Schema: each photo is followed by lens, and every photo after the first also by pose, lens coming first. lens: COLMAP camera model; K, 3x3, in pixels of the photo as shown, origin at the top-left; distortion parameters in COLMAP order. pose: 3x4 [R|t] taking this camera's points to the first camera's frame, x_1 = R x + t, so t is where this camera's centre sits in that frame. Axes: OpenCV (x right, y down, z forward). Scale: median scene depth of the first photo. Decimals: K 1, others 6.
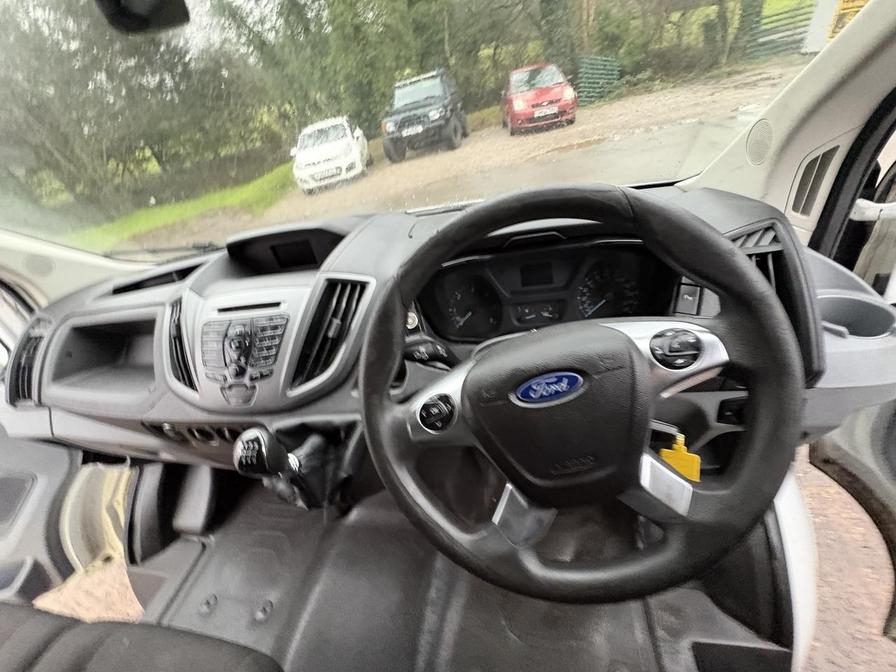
lens RADIAL K [[355.2, 0, 447.1], [0, 355.2, 339.3], [0, 0, 1]] dist [-0.002013, 0.000178]
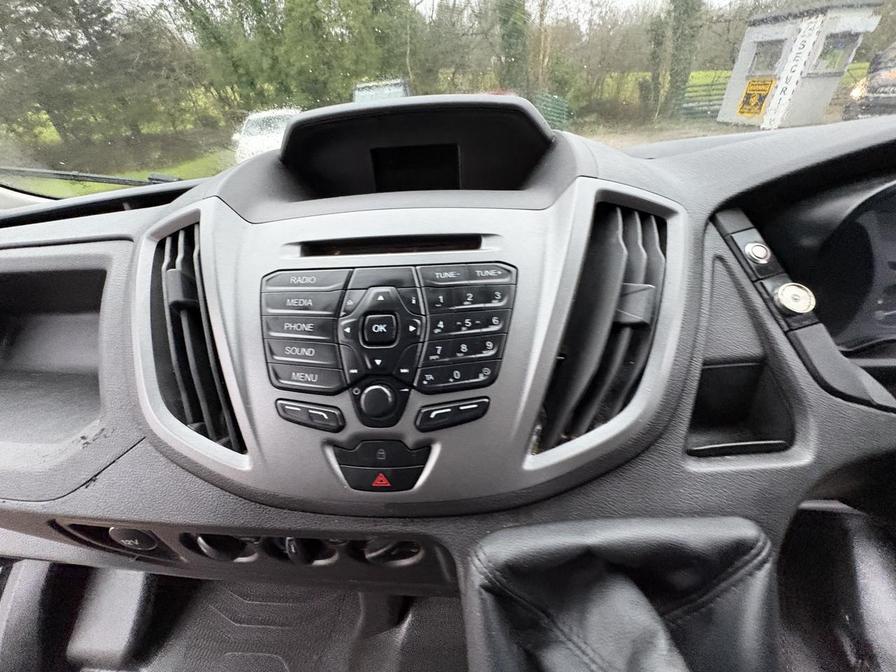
lens RADIAL K [[355.2, 0, 444.9], [0, 355.2, 338.9], [0, 0, 1]] dist [-0.002013, 0.000178]
pose [[0.983391, 0.054439, 0.173141, -0.326745], [-0.046534, 0.997695, -0.049397, 0.021360], [-0.175431, 0.040520, 0.983658, 0.339425]]
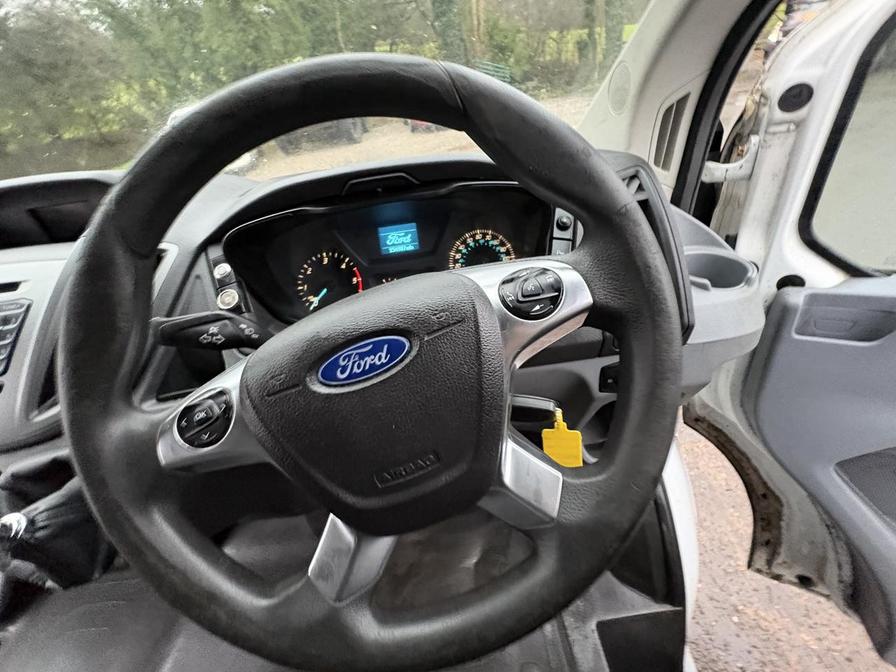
lens RADIAL K [[355.2, 0, 448.1], [0, 355.2, 340.5], [0, 0, 1]] dist [-0.002013, 0.000178]
pose [[0.971692, -0.072934, 0.224711, 0.089910], [0.072429, 0.997318, 0.010502, 0.031156], [-0.224875, 0.006071, 0.974369, 0.095630]]
